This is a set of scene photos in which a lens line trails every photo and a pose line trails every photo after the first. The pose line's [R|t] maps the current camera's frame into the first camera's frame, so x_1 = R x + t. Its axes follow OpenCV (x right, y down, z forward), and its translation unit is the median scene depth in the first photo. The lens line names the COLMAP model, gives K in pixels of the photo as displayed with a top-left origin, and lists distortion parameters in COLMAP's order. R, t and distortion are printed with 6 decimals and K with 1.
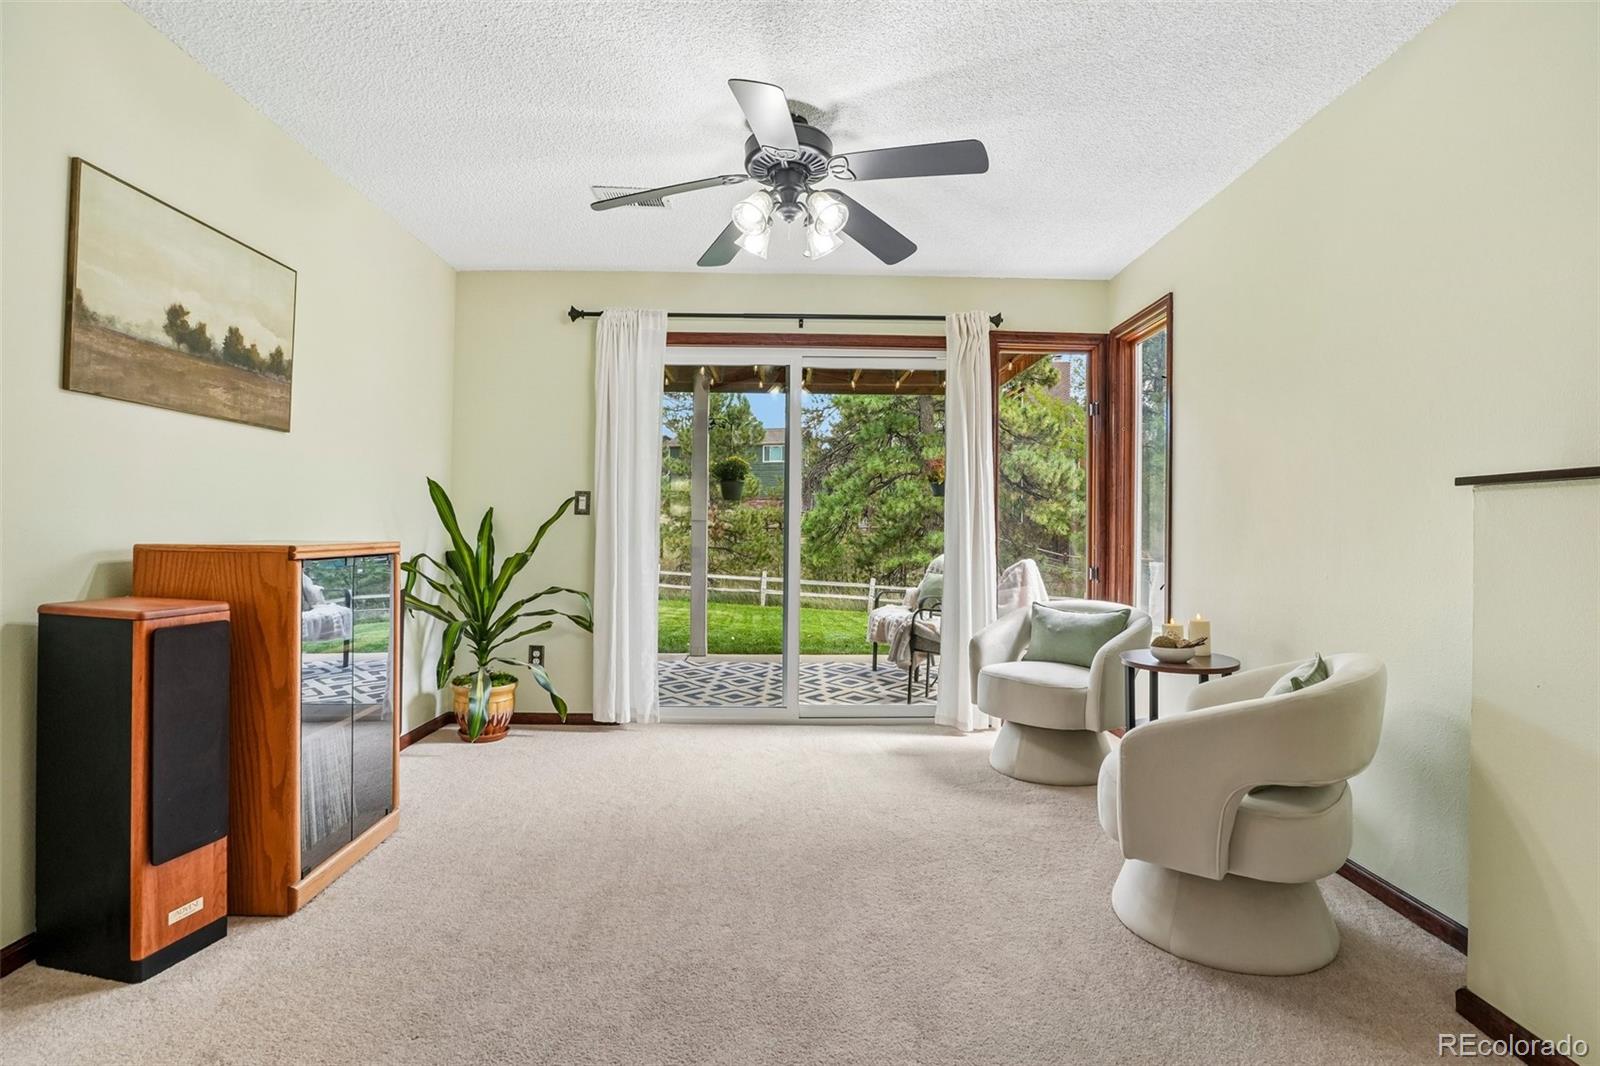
lens RADIAL K [[782.8, 0, 802.4], [0, 782.8, 525.6], [0, 0, 1]] dist [-0.027407, -0.000055]
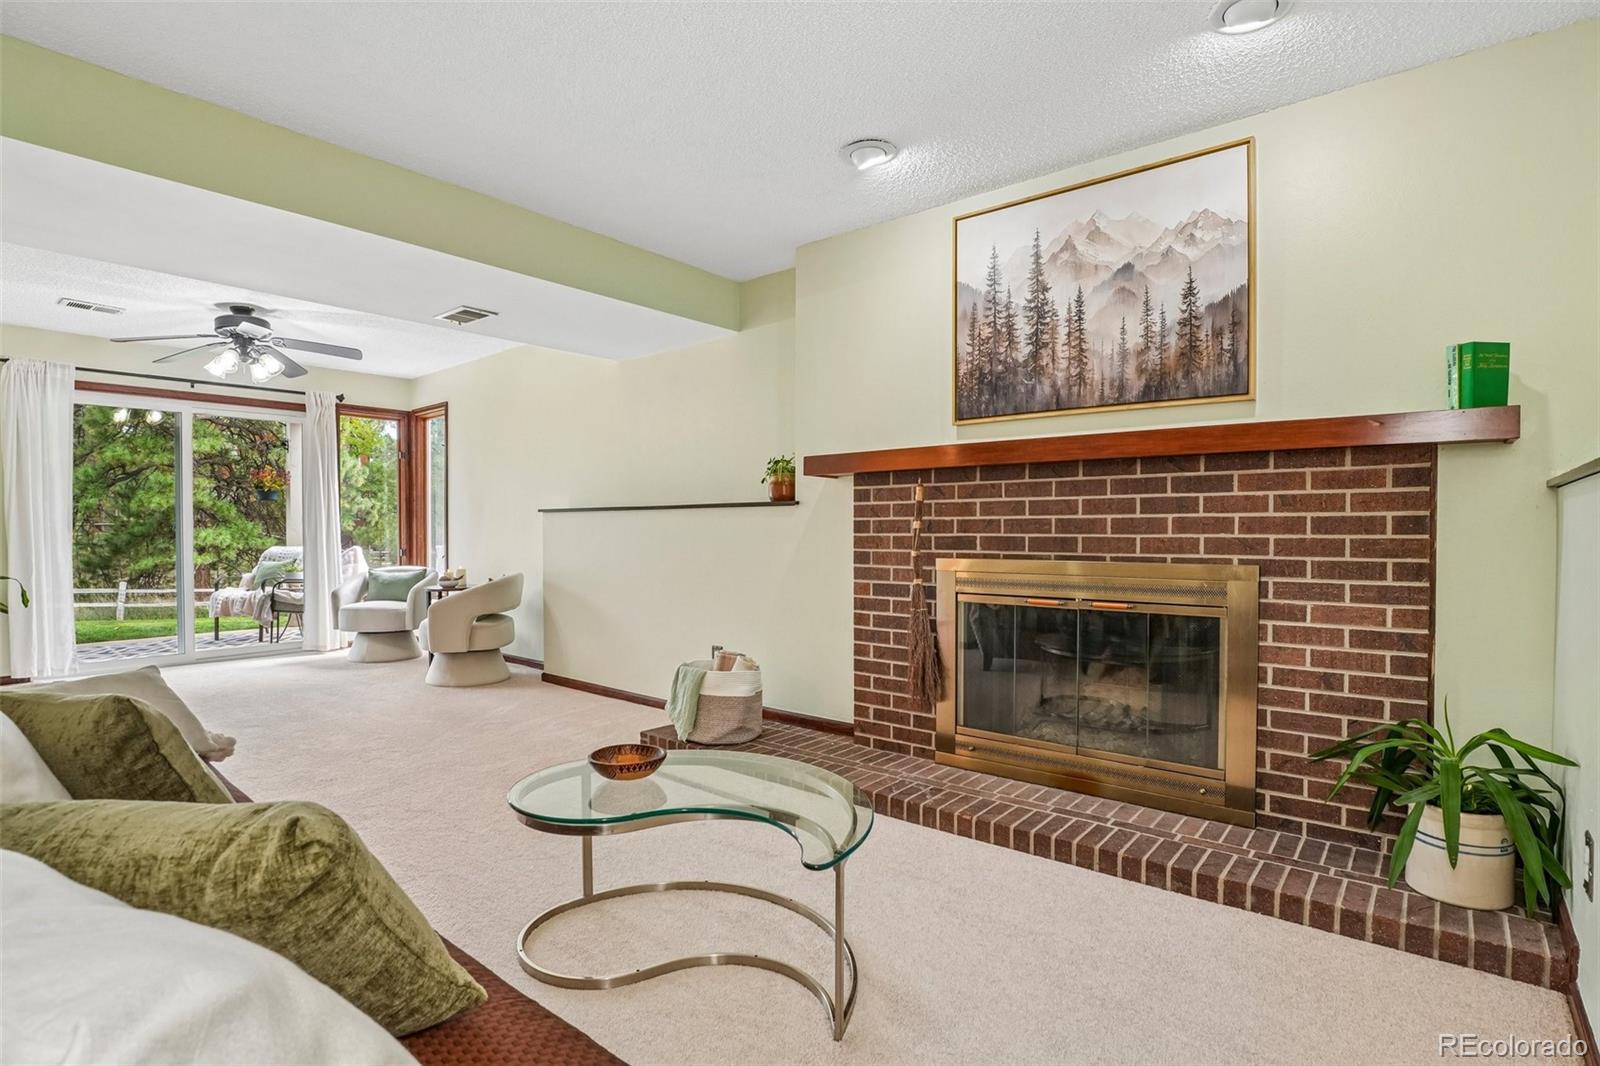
lens RADIAL K [[782.8, 0, 804.0], [0, 782.8, 529.8], [0, 0, 1]] dist [-0.027407, -0.000055]
pose [[0.646213, -0.013806, 0.763032, -0.364527], [0.004039, 0.999884, 0.014671, -0.009034], [-0.763146, -0.006399, 0.646194, -0.785625]]
